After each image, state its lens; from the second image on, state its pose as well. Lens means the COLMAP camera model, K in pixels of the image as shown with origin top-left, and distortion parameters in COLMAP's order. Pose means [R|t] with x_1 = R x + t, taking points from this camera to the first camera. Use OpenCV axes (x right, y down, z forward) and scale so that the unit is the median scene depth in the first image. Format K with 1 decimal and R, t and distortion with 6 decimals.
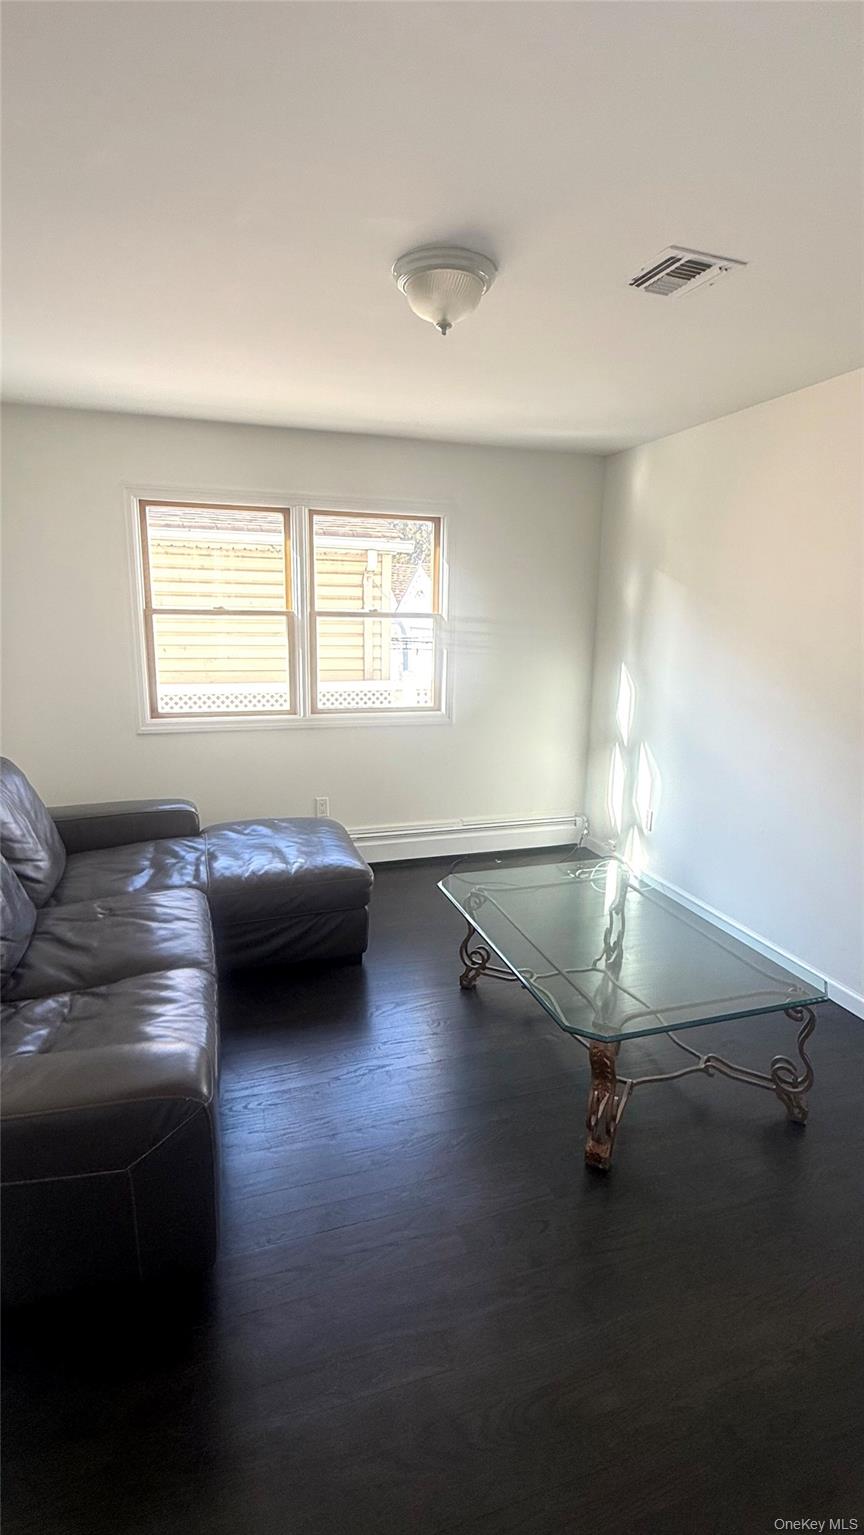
lens RADIAL K [[715.4, 0, 416.7], [0, 715.4, 773.4], [0, 0, 1]] dist [0.002631, -0.026801]
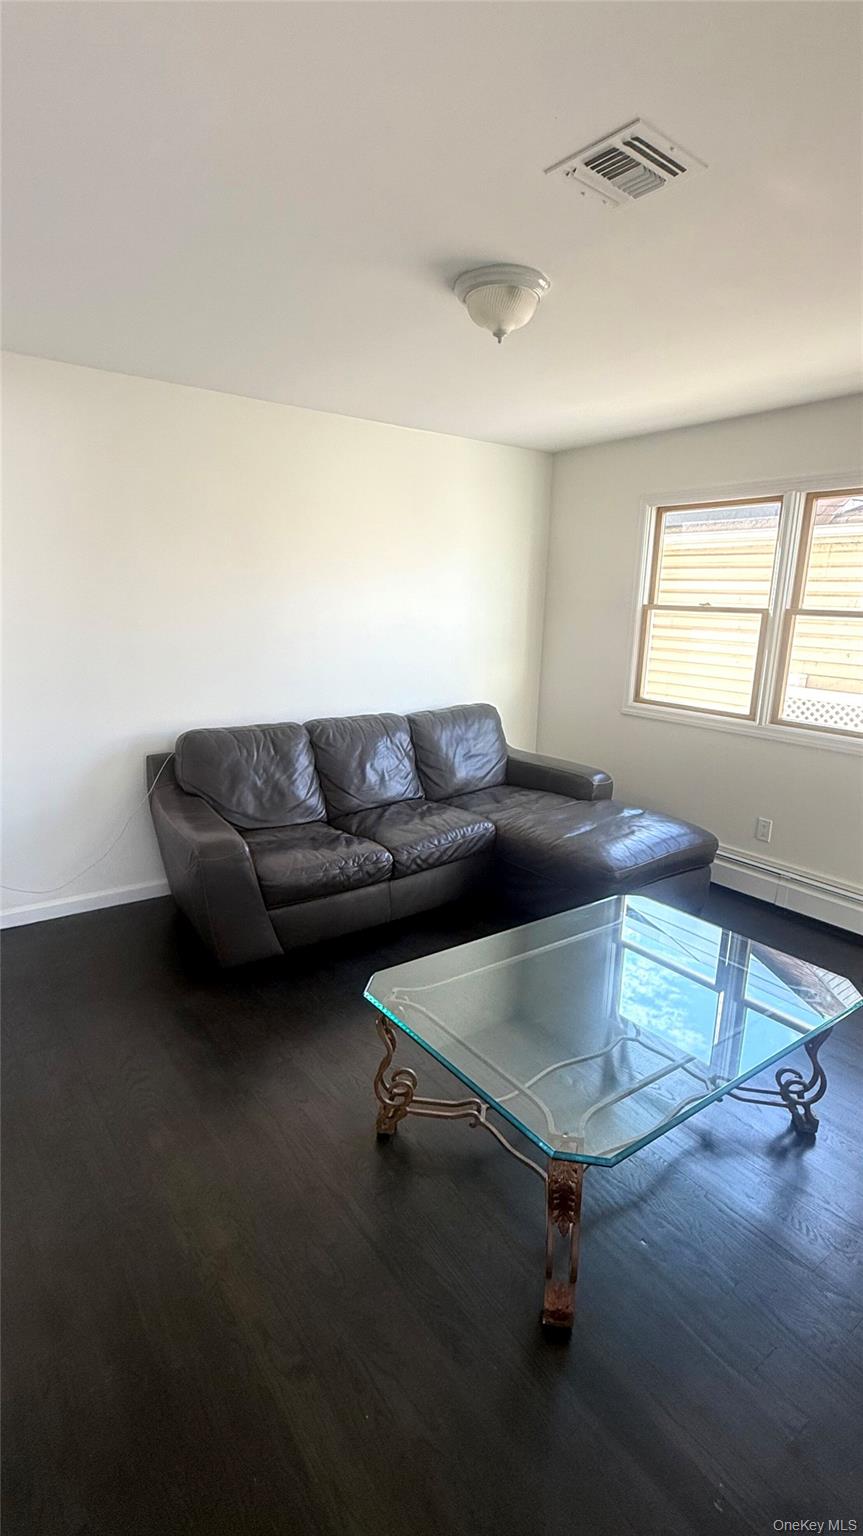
lens RADIAL K [[715.9, 0, 416.2], [0, 715.9, 773.9], [0, 0, 1]] dist [0.002631, -0.026801]
pose [[0.307732, 0.218038, -0.926153, 0.583647], [-0.229185, 0.961715, 0.150259, -0.058234], [0.923458, 0.166020, 0.345922, 0.309627]]
